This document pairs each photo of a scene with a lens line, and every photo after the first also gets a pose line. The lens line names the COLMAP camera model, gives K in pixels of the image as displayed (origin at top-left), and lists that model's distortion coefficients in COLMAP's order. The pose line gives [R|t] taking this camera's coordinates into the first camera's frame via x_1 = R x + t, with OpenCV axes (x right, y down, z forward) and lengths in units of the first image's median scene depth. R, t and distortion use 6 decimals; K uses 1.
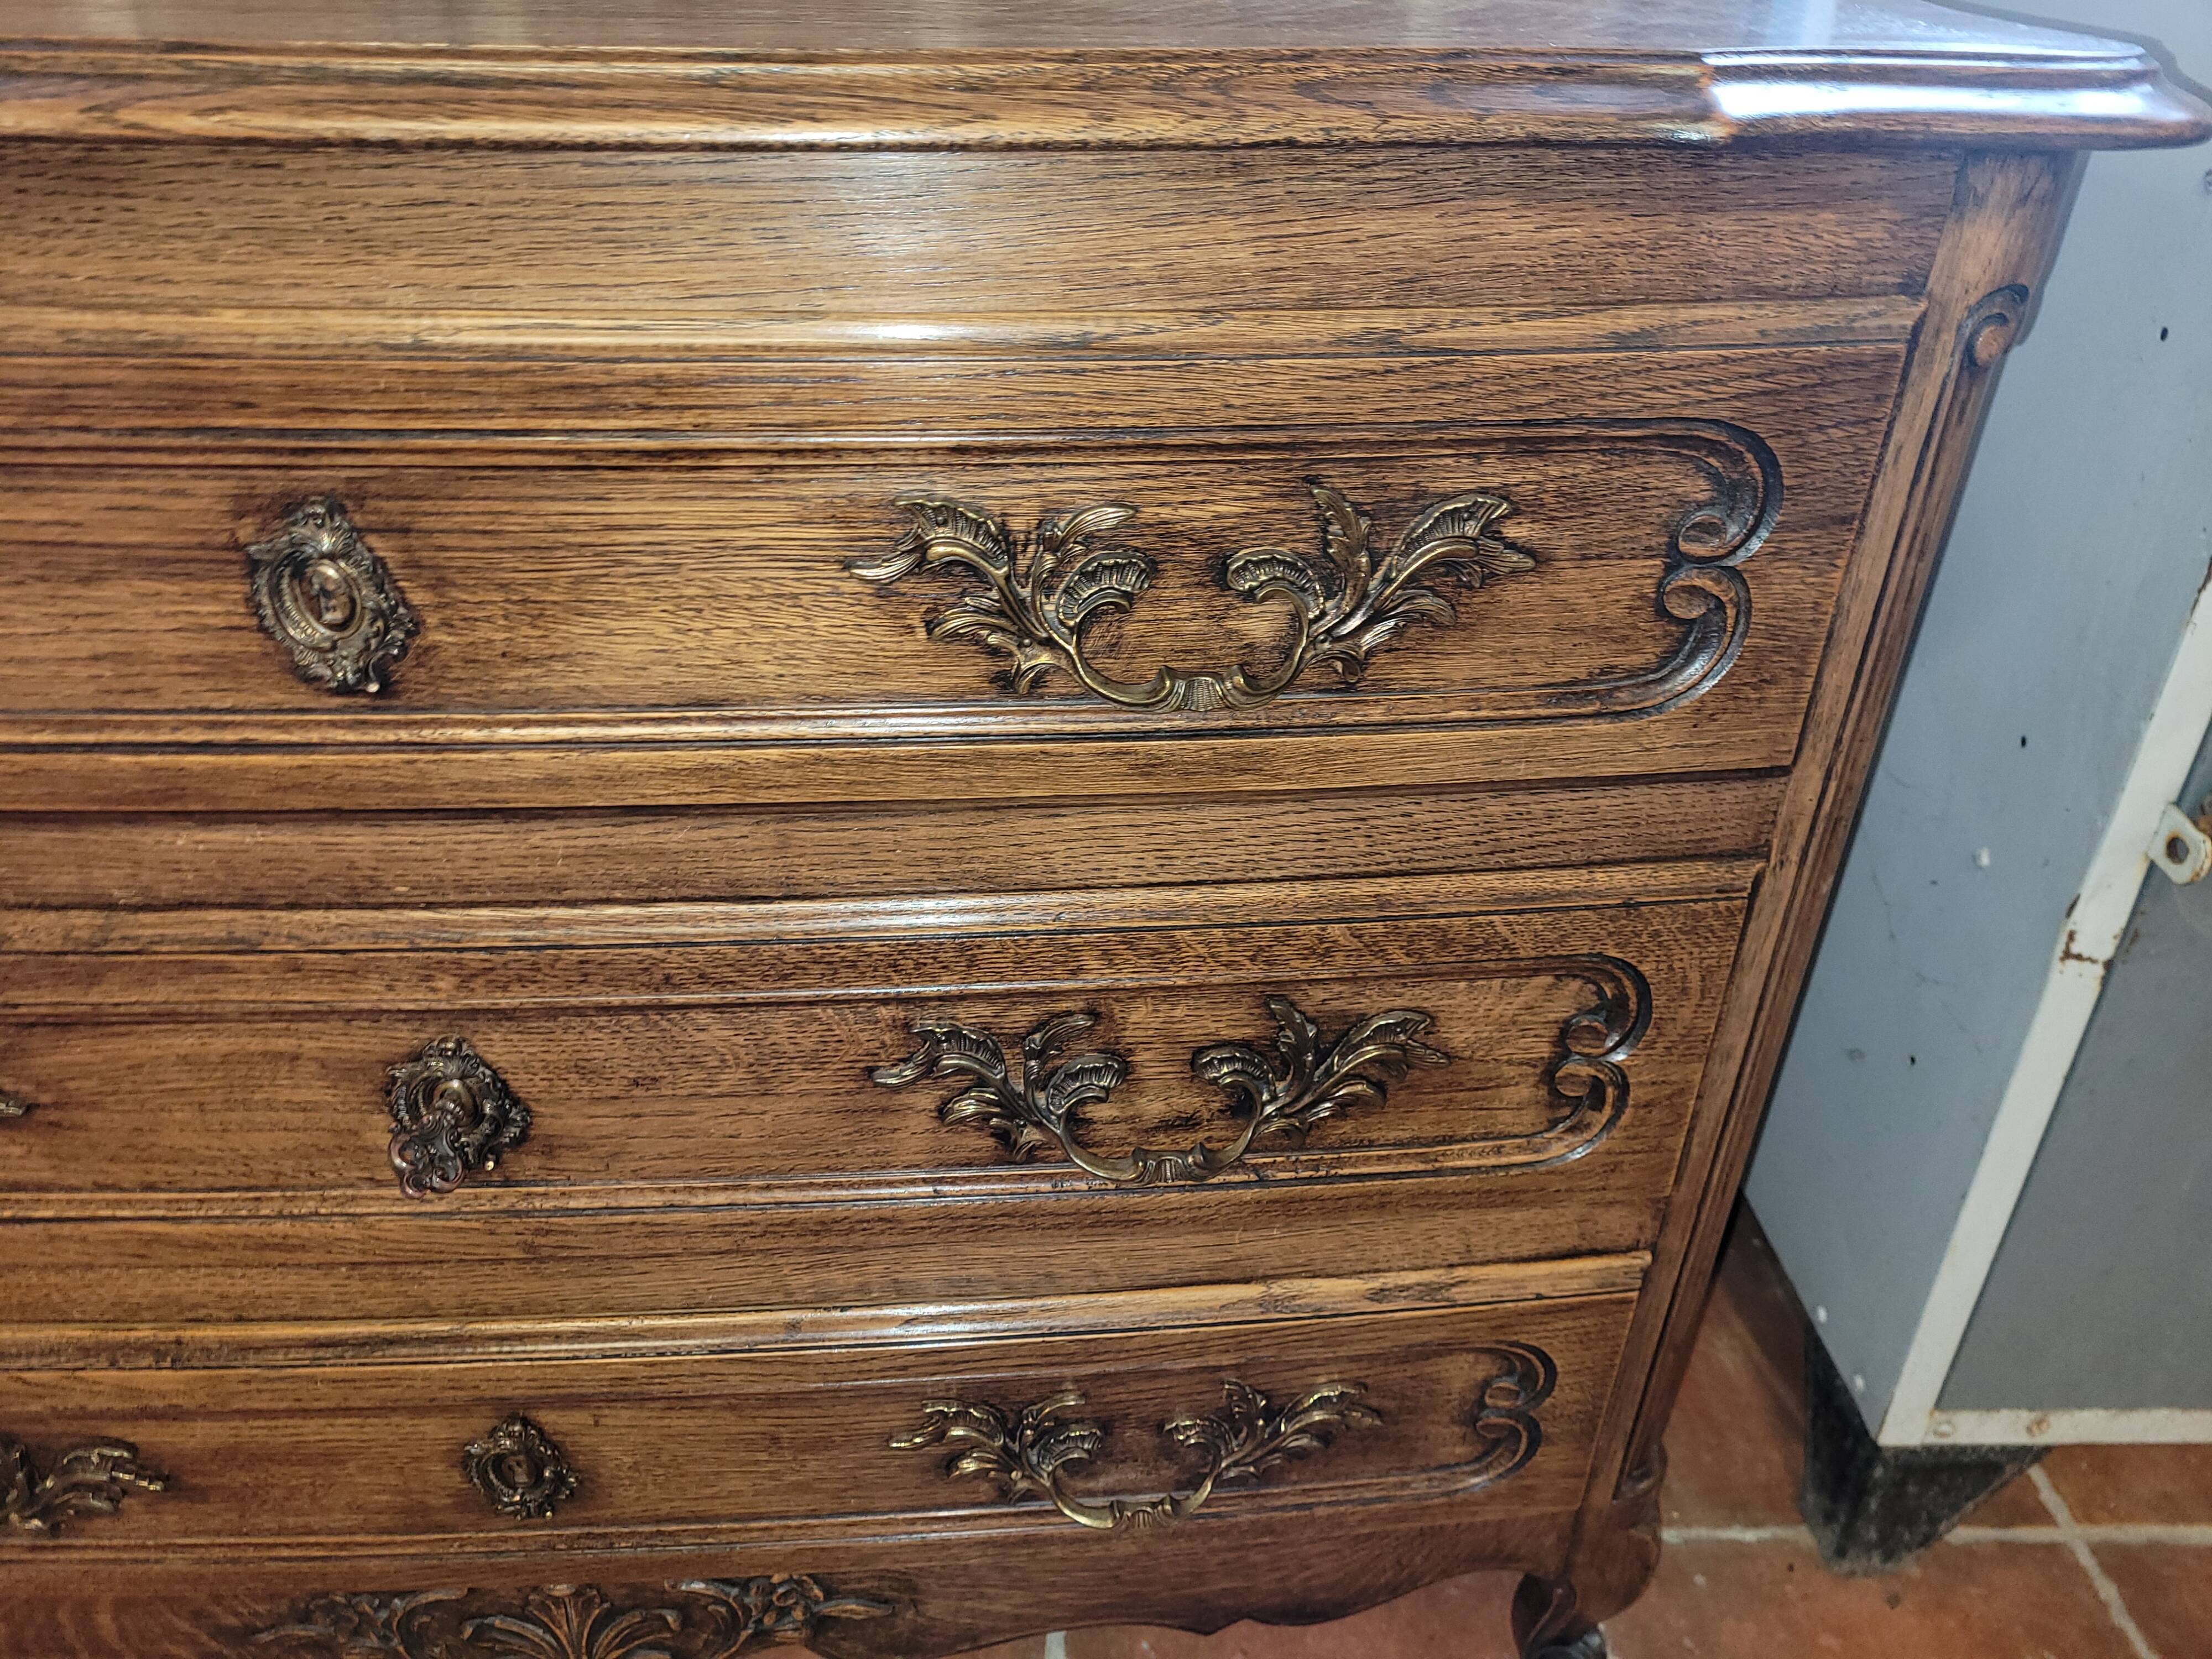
lens RADIAL K [[1682.0, 0, 1067.6], [0, 1682.0, 798.5], [0, 0, 1]] dist [0.049300, -0.044783]
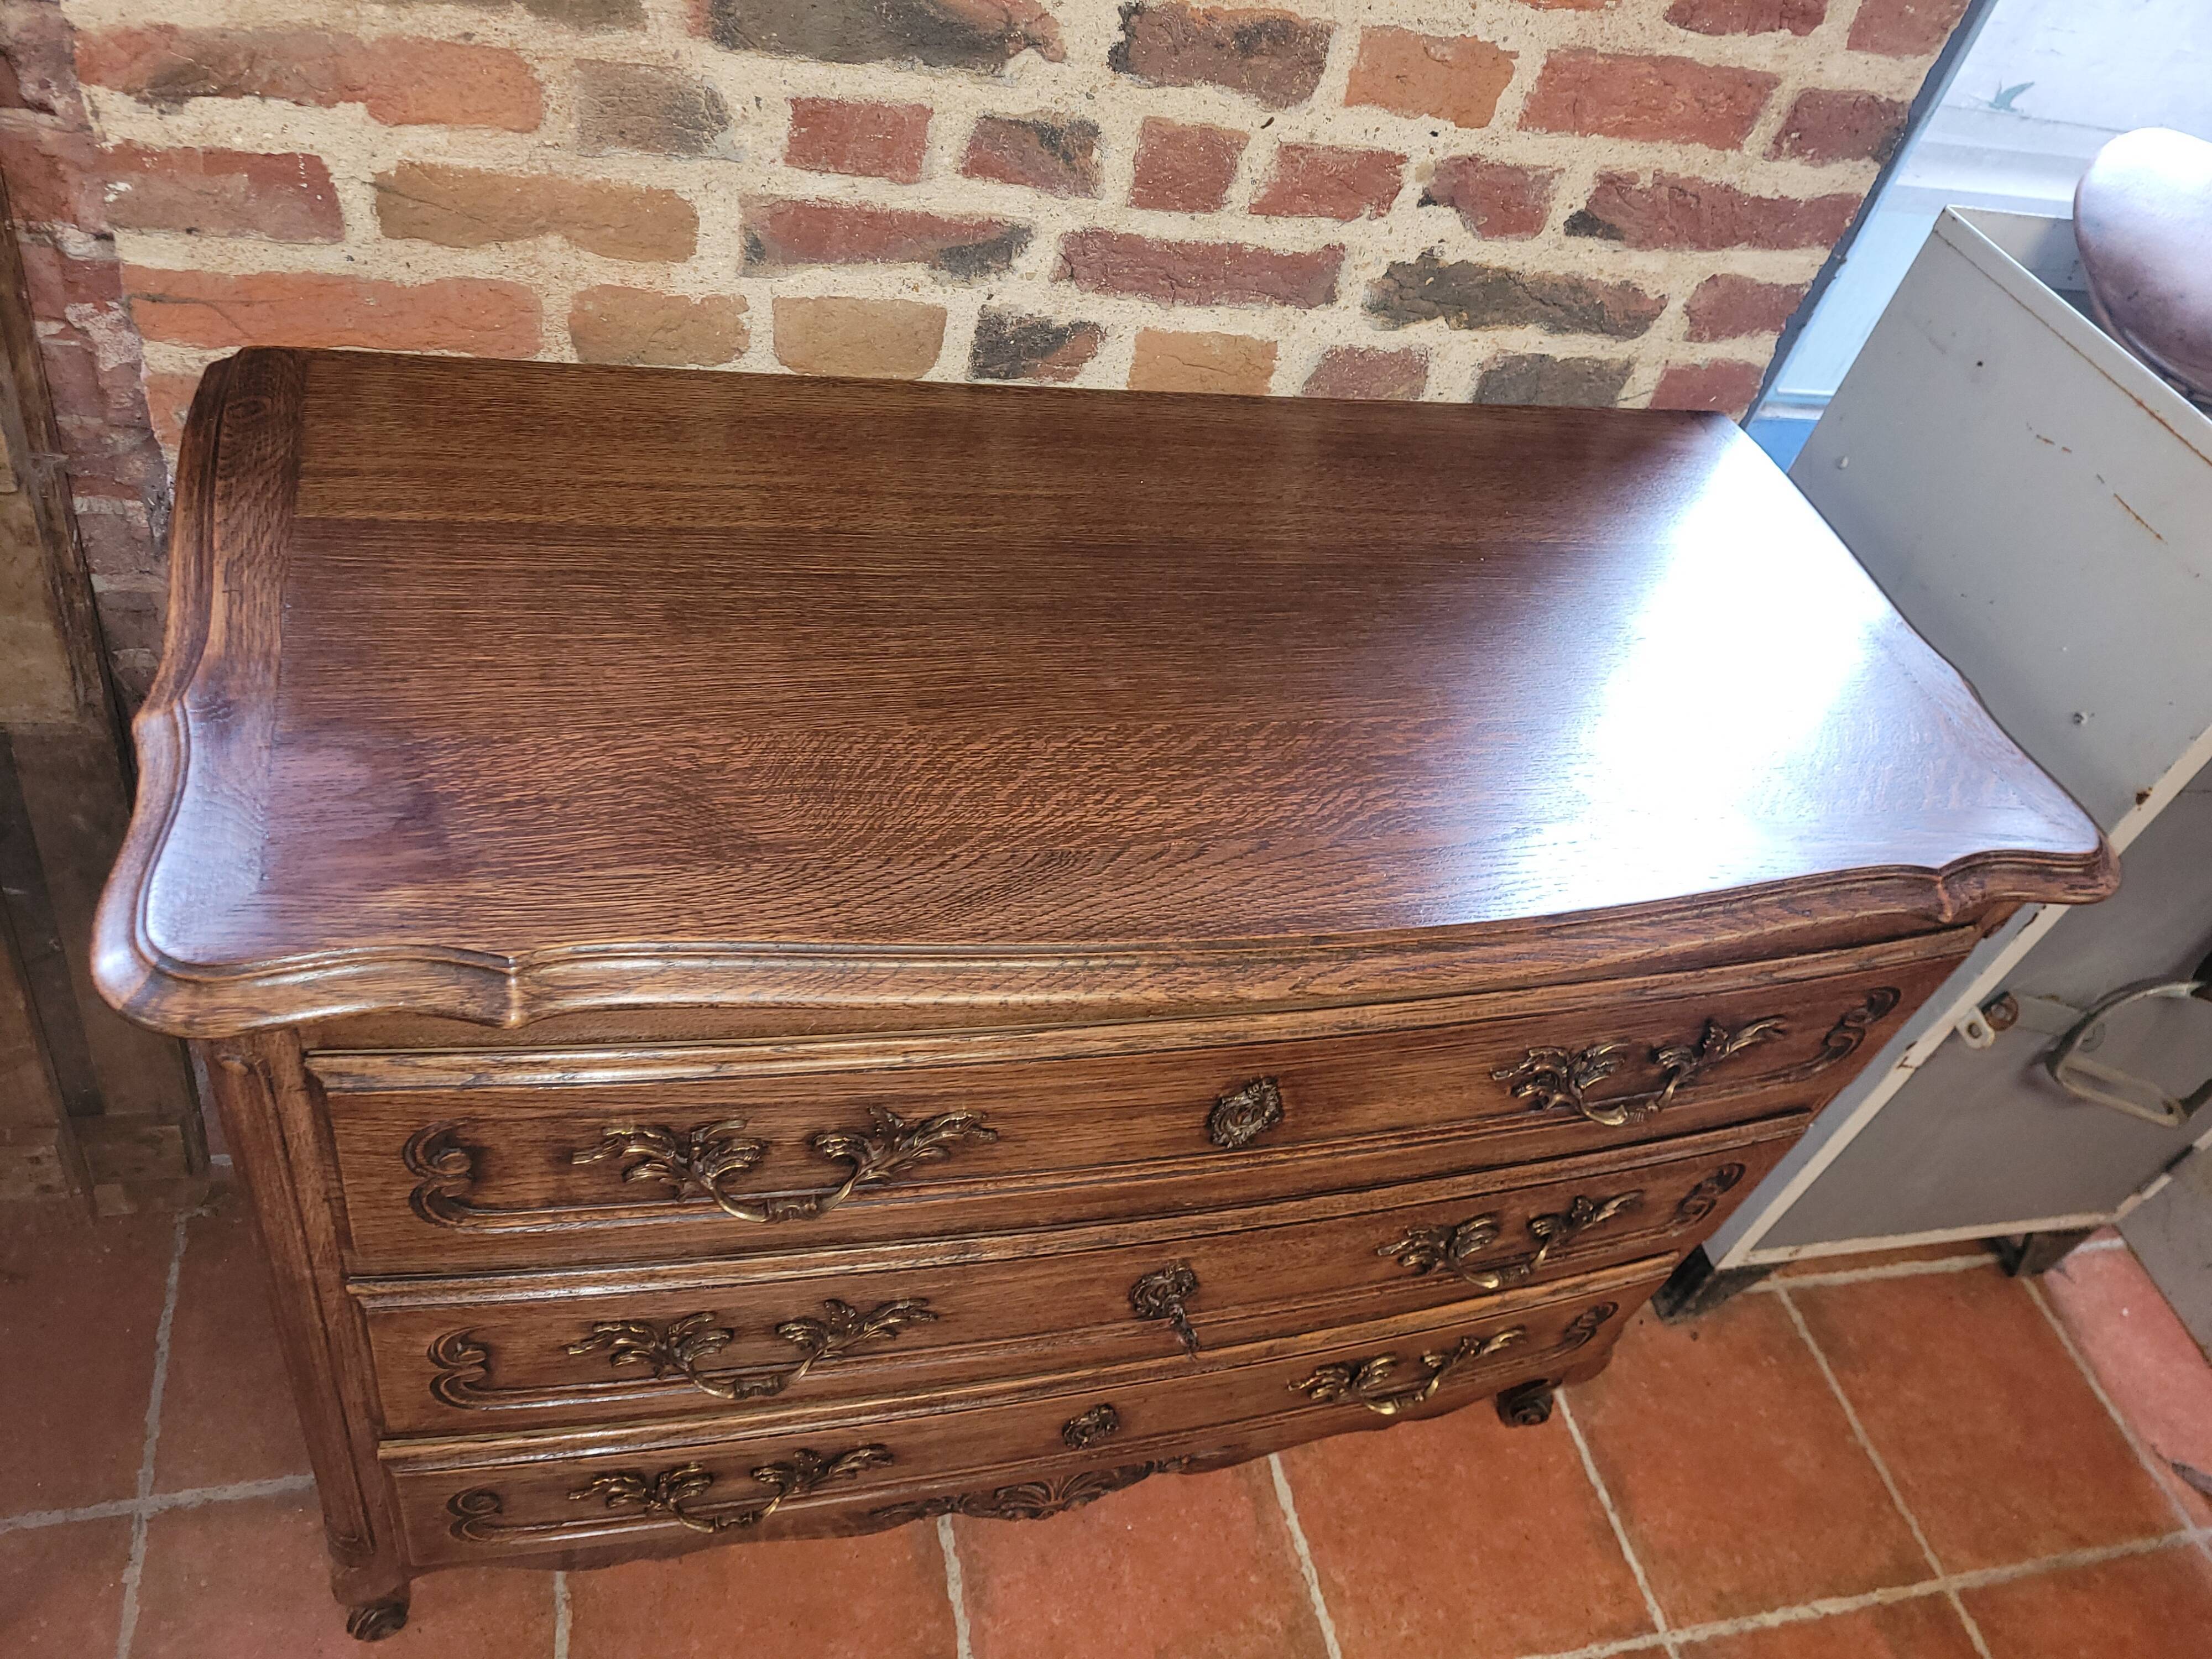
lens RADIAL K [[1673.9, 0, 1077.1], [0, 1673.9, 827.6], [0, 0, 1]] dist [0.061820, -0.052811]
pose [[0.960869, -0.021279, 0.276186, -0.916678], [-0.054972, 0.962566, 0.265414, -0.708186], [-0.271495, -0.270211, 0.923730, -0.453106]]
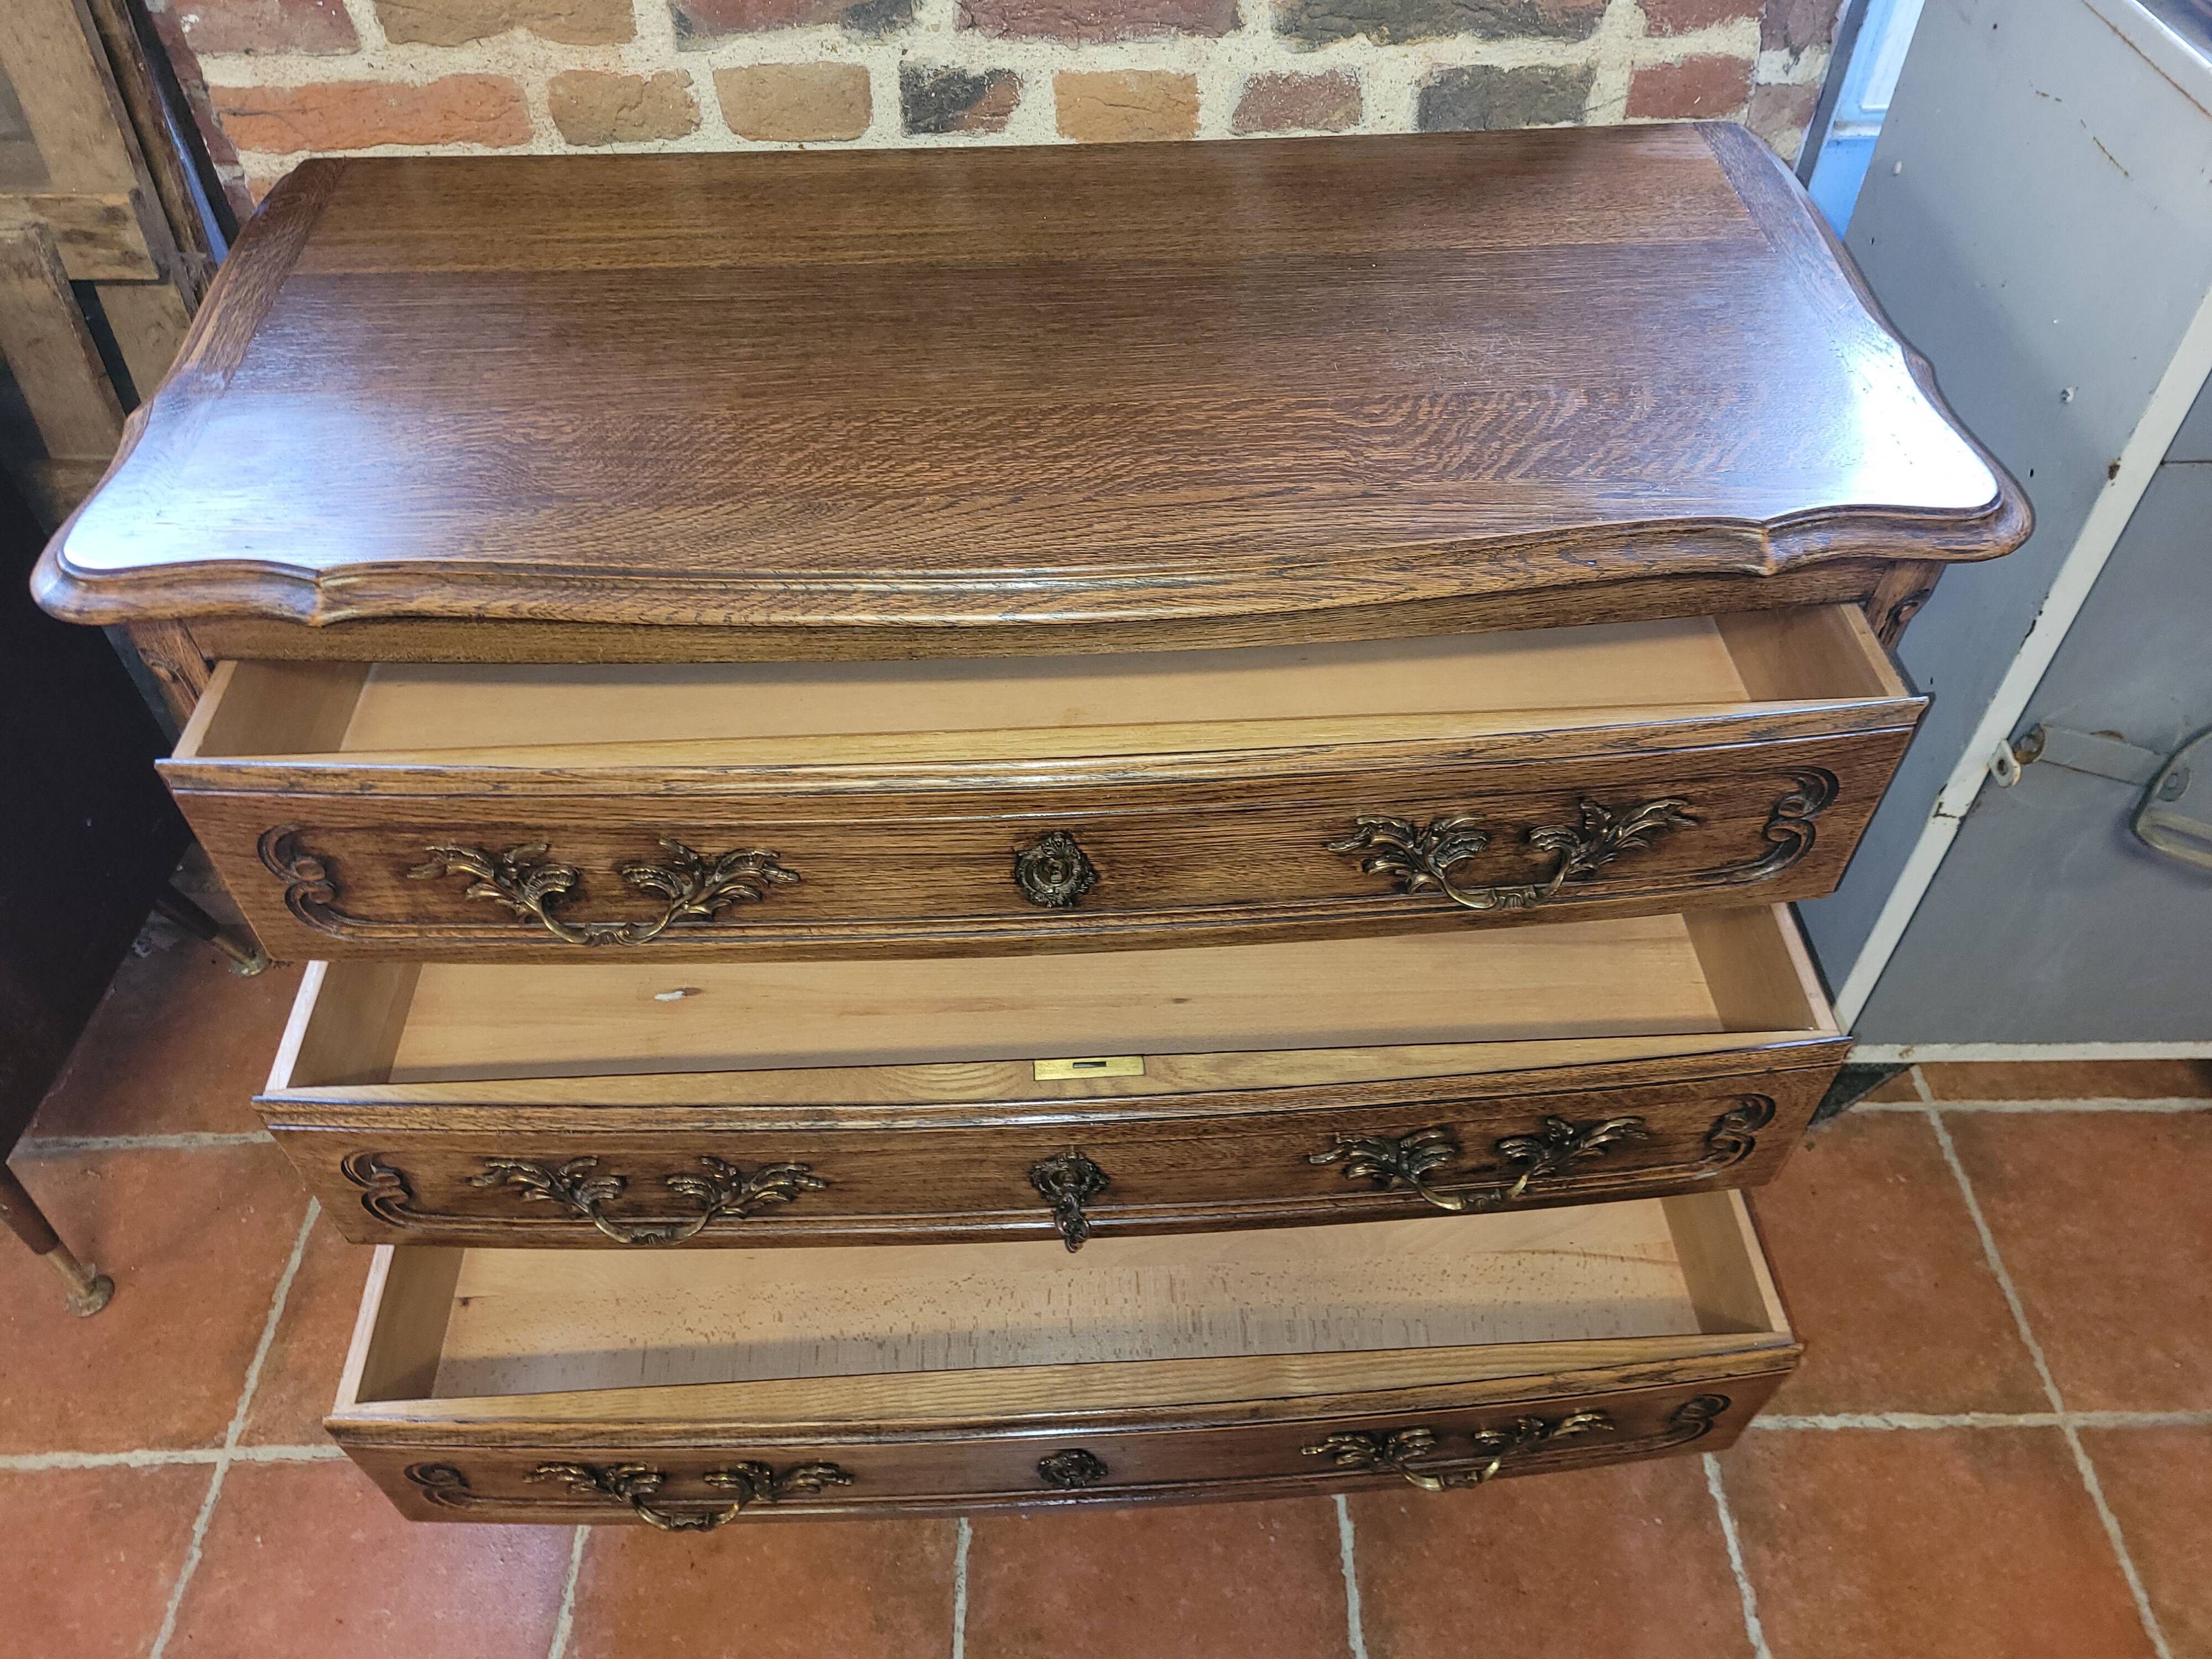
lens RADIAL K [[1676.6, 0, 1097.2], [0, 1676.6, 802.3], [0, 0, 1]] dist [0.063705, -0.056310]
pose [[0.999761, -0.010013, -0.019453, -0.257901], [0.014976, 0.961374, 0.274836, -0.474045], [0.015950, -0.275062, 0.961294, -0.757074]]
